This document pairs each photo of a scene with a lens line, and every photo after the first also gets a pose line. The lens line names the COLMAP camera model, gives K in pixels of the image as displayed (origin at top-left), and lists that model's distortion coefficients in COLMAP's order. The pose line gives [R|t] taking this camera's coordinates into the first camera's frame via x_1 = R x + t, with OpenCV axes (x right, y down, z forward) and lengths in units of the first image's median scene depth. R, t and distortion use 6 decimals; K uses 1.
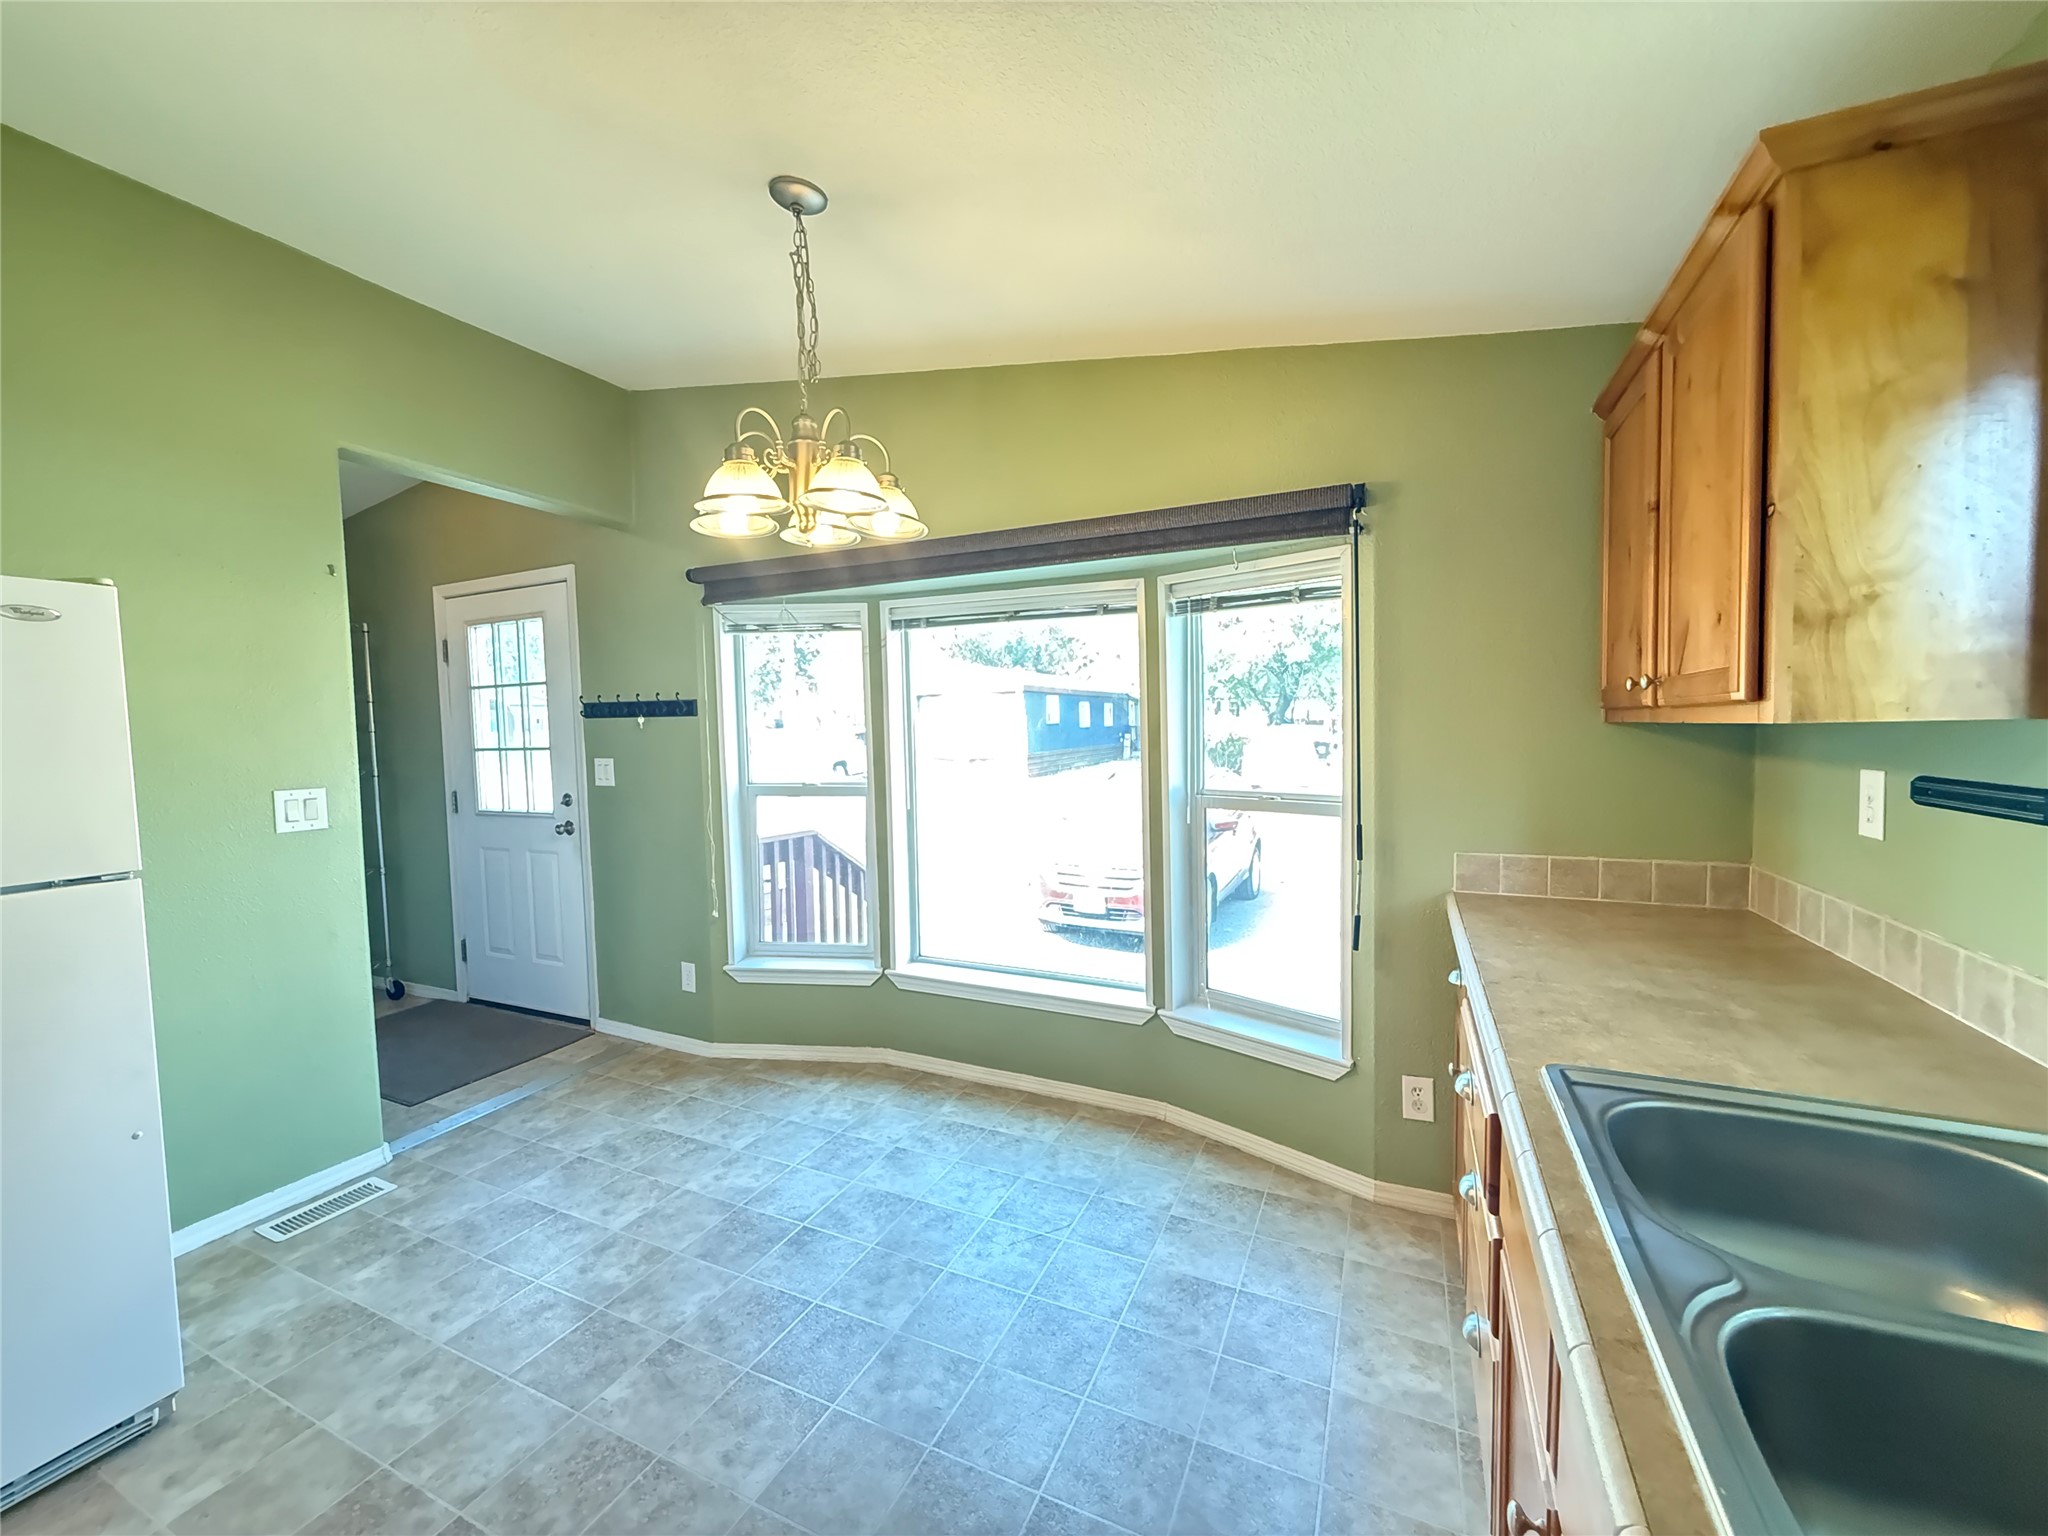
lens RADIAL K [[810.7, 0, 1019.8], [0, 810.7, 721.0], [0, 0, 1]] dist [-0.000744, 0.000006]
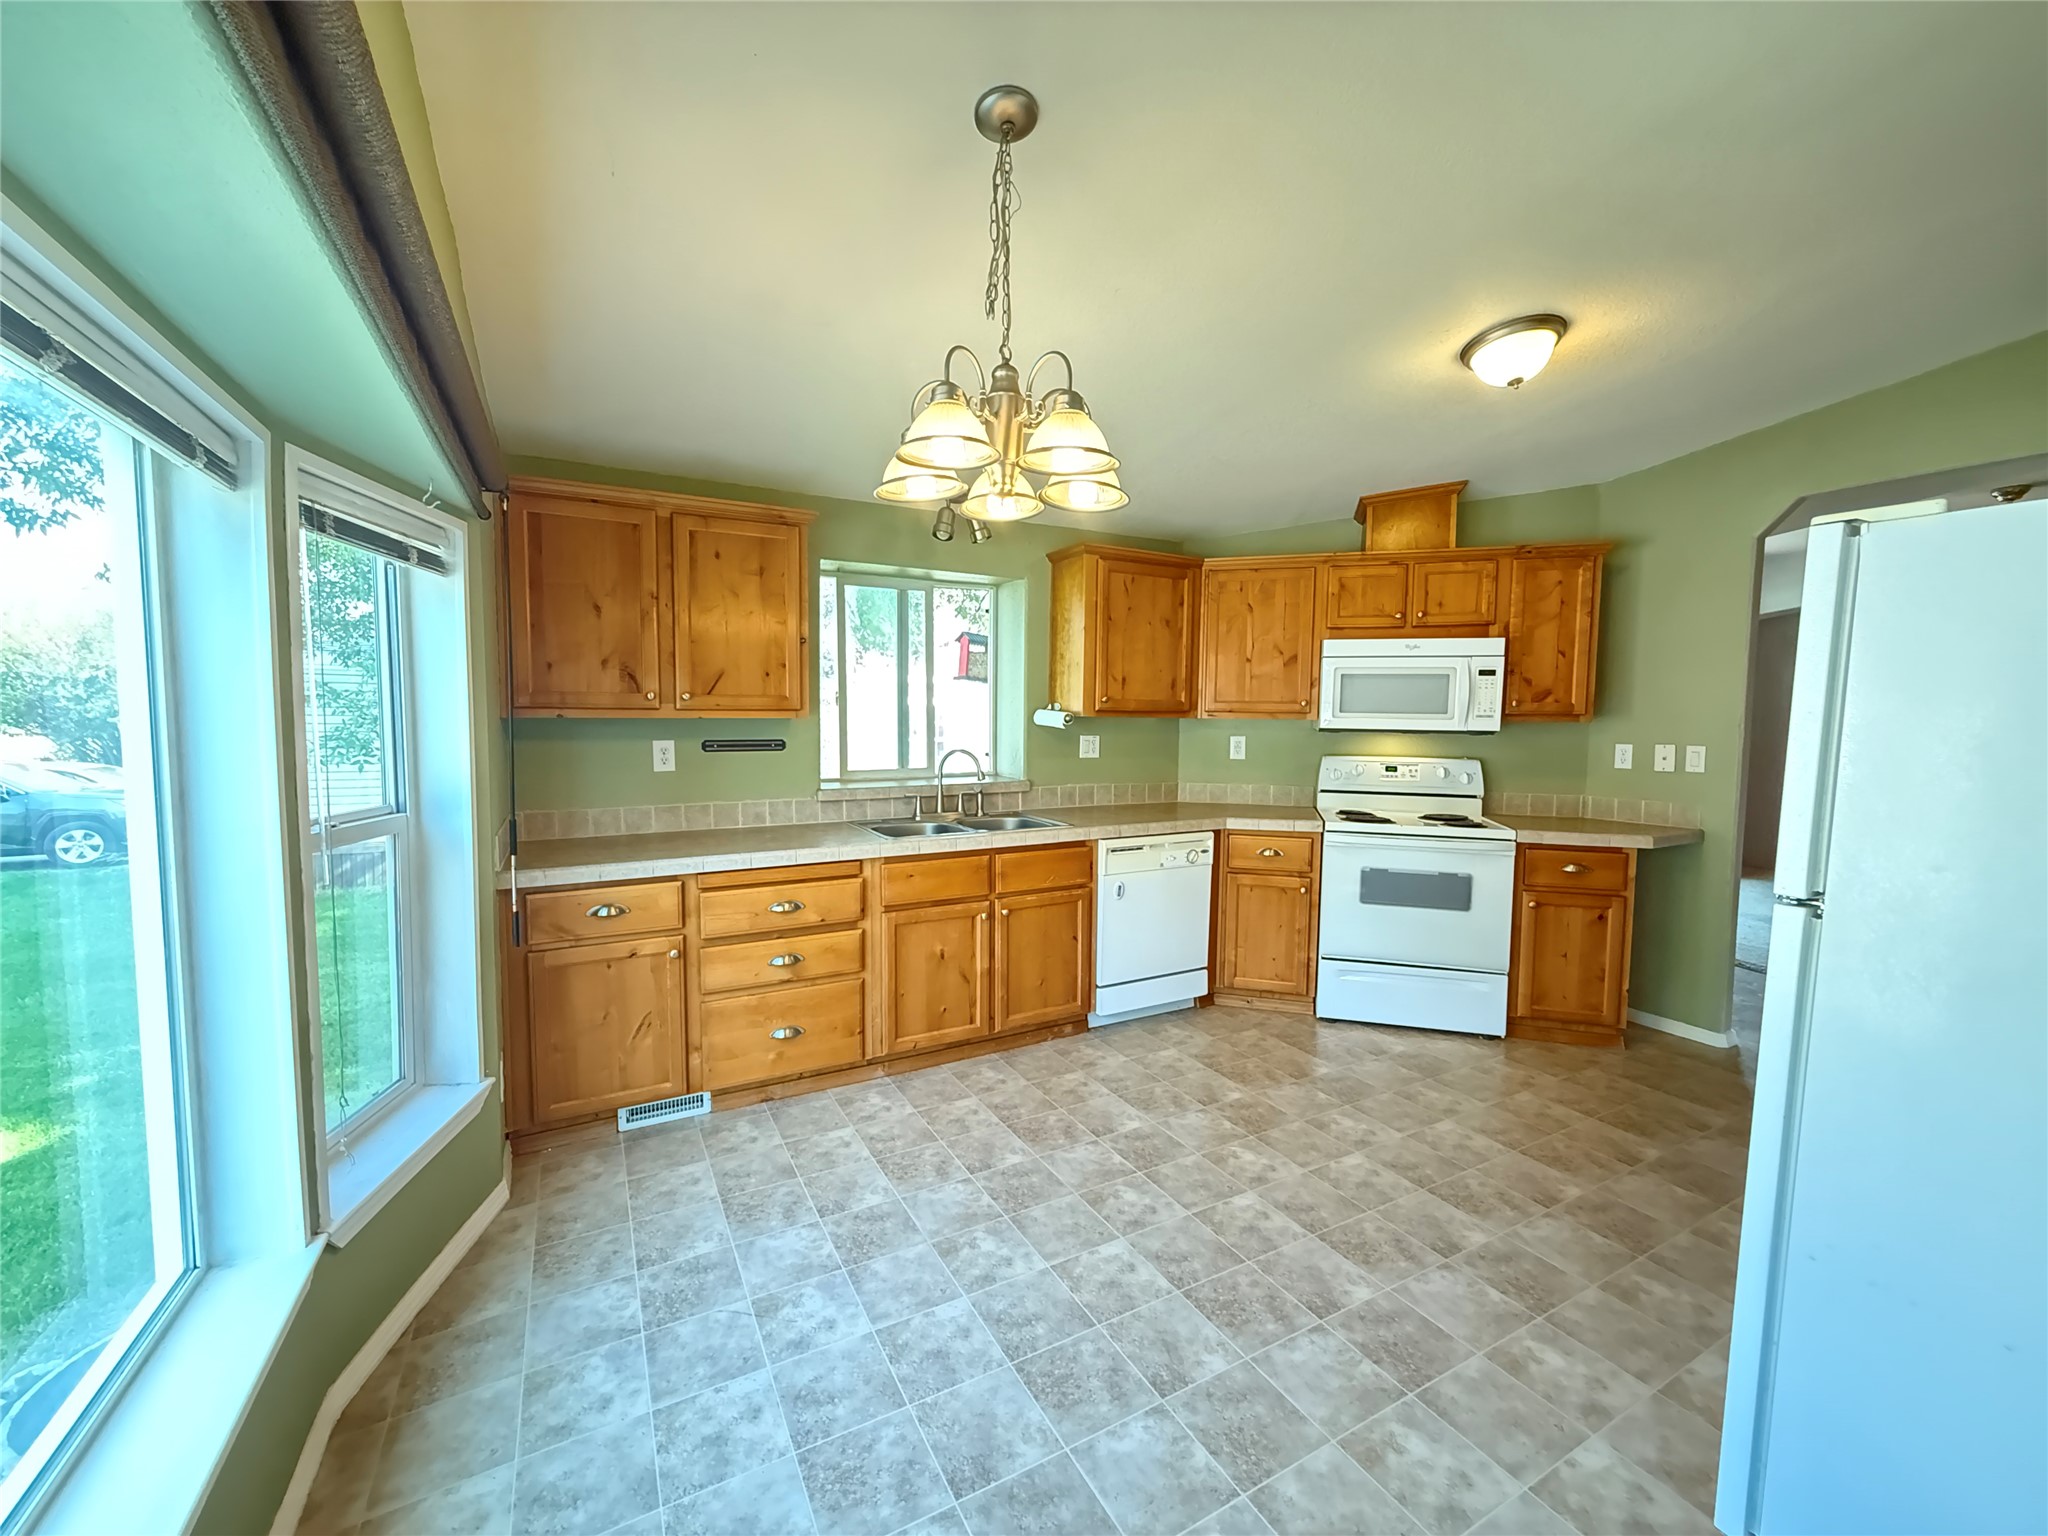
lens RADIAL K [[816.8, 0, 1019.7], [0, 816.8, 770.0], [0, 0, 1]] dist [-0.000744, 0.000450]
pose [[-0.801858, -0.031623, 0.596677, -0.716702], [0.001889, 0.998459, 0.055455, 0.015727], [-0.597511, 0.045594, -0.800563, 1.557762]]
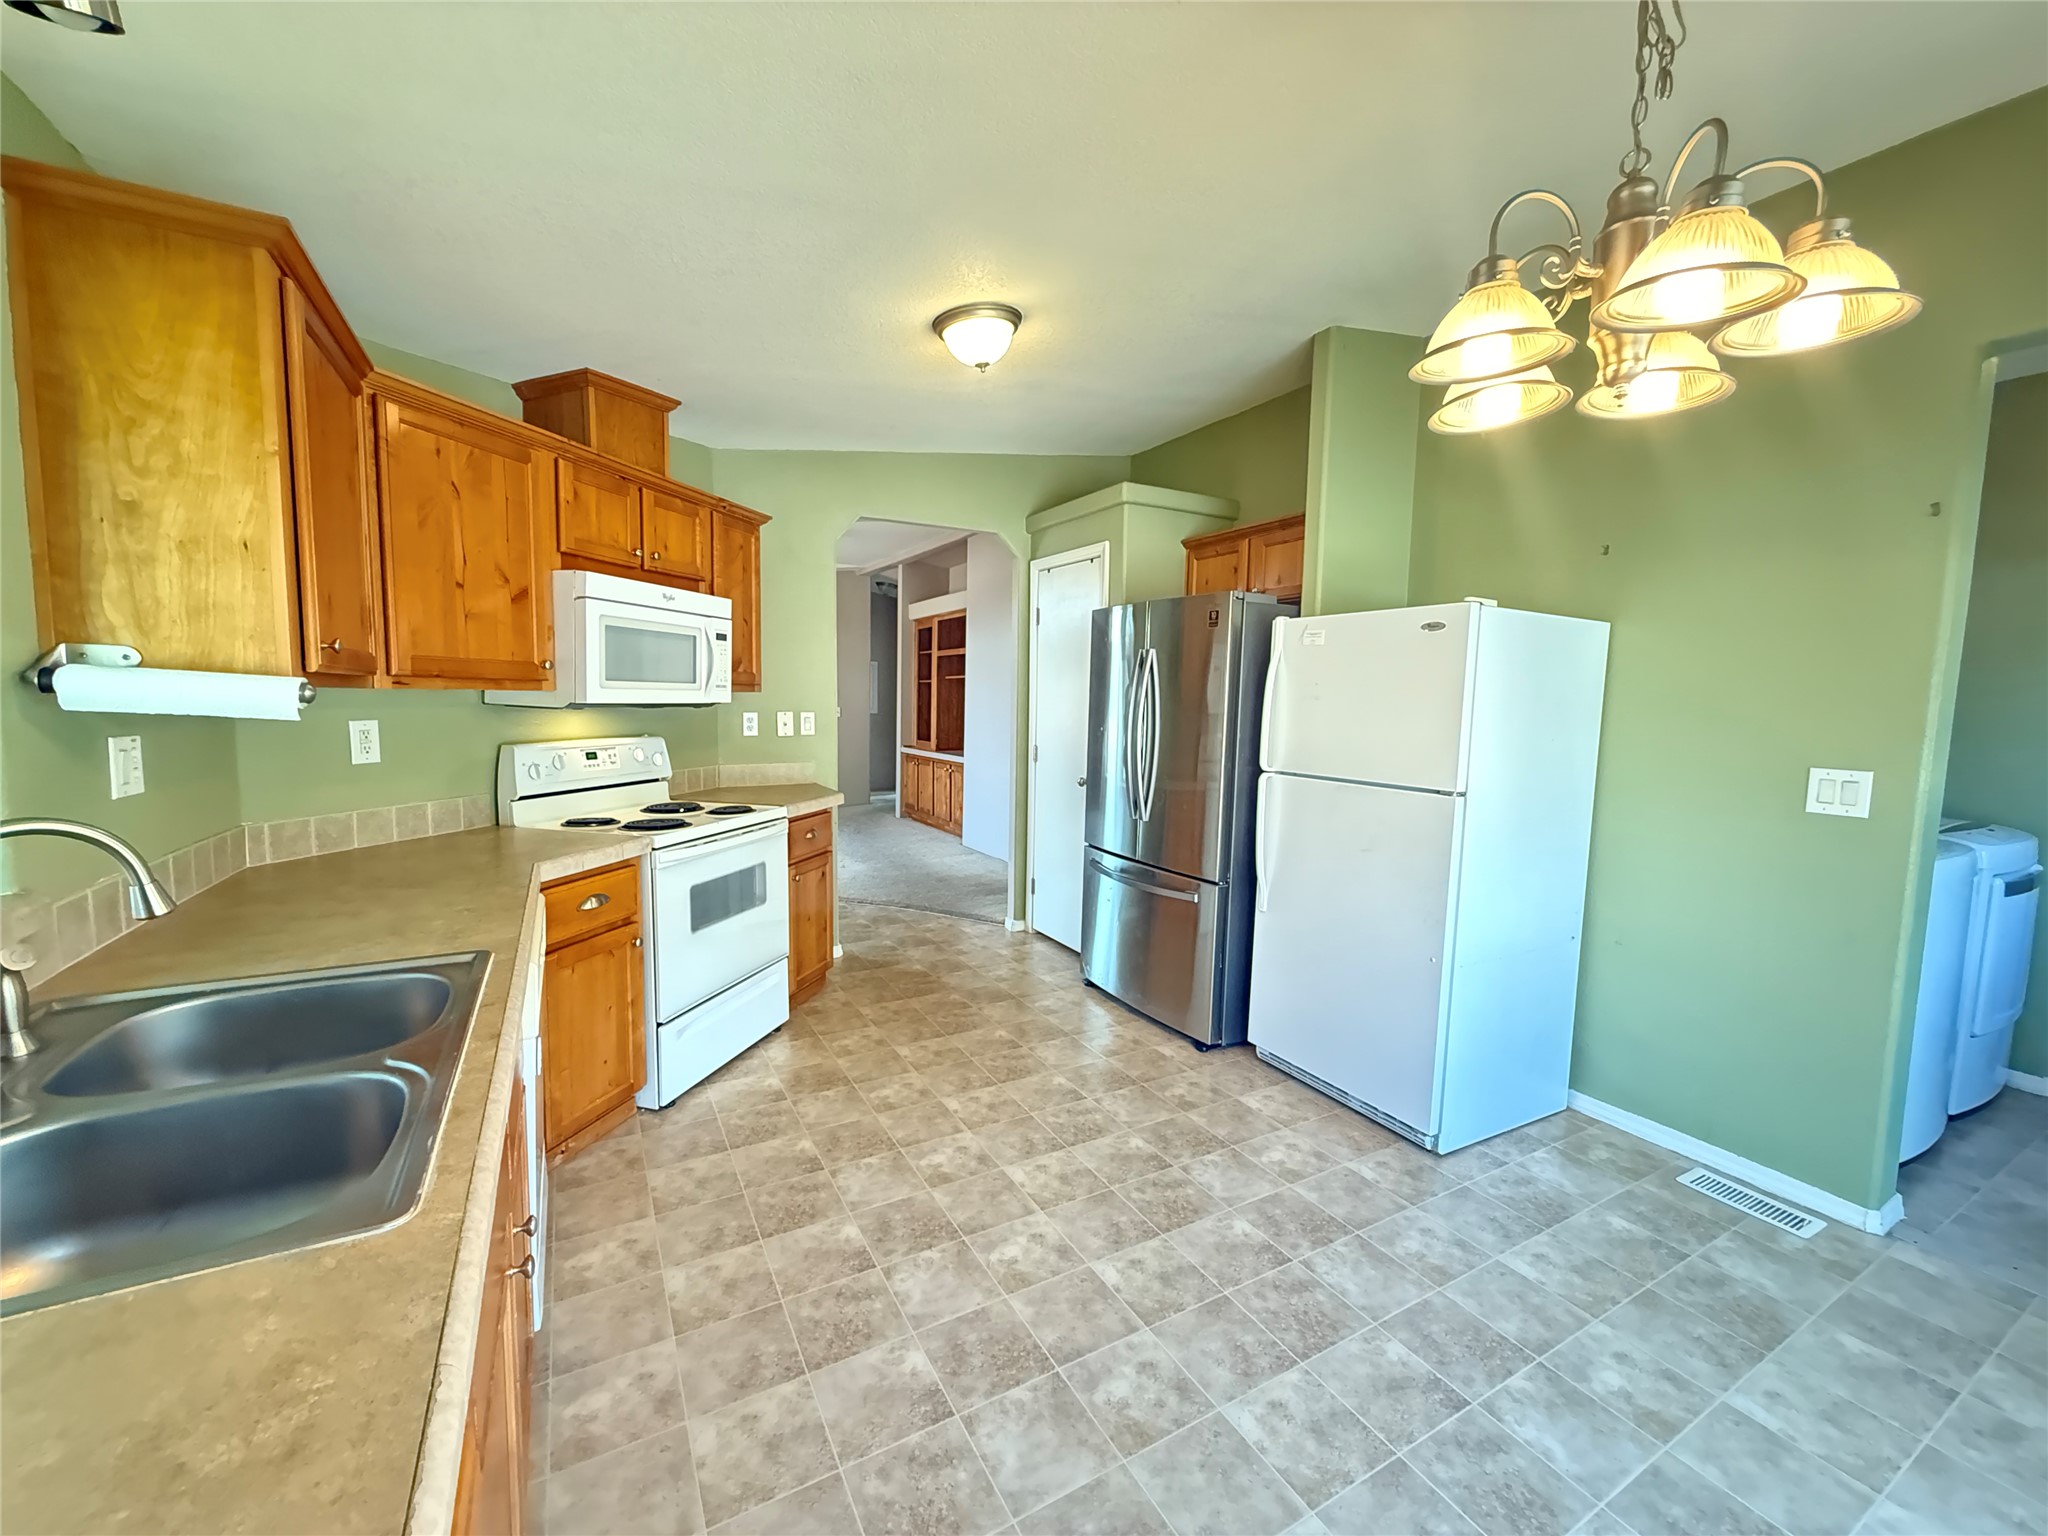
lens RADIAL K [[816.8, 0, 1019.7], [0, 816.8, 770.0], [0, 0, 1]] dist [-0.000744, 0.000450]
pose [[-0.588724, 0.081795, -0.804185, 0.443076], [-0.004106, 0.994552, 0.104163, -0.005960], [0.808324, 0.064625, -0.585181, 0.940004]]
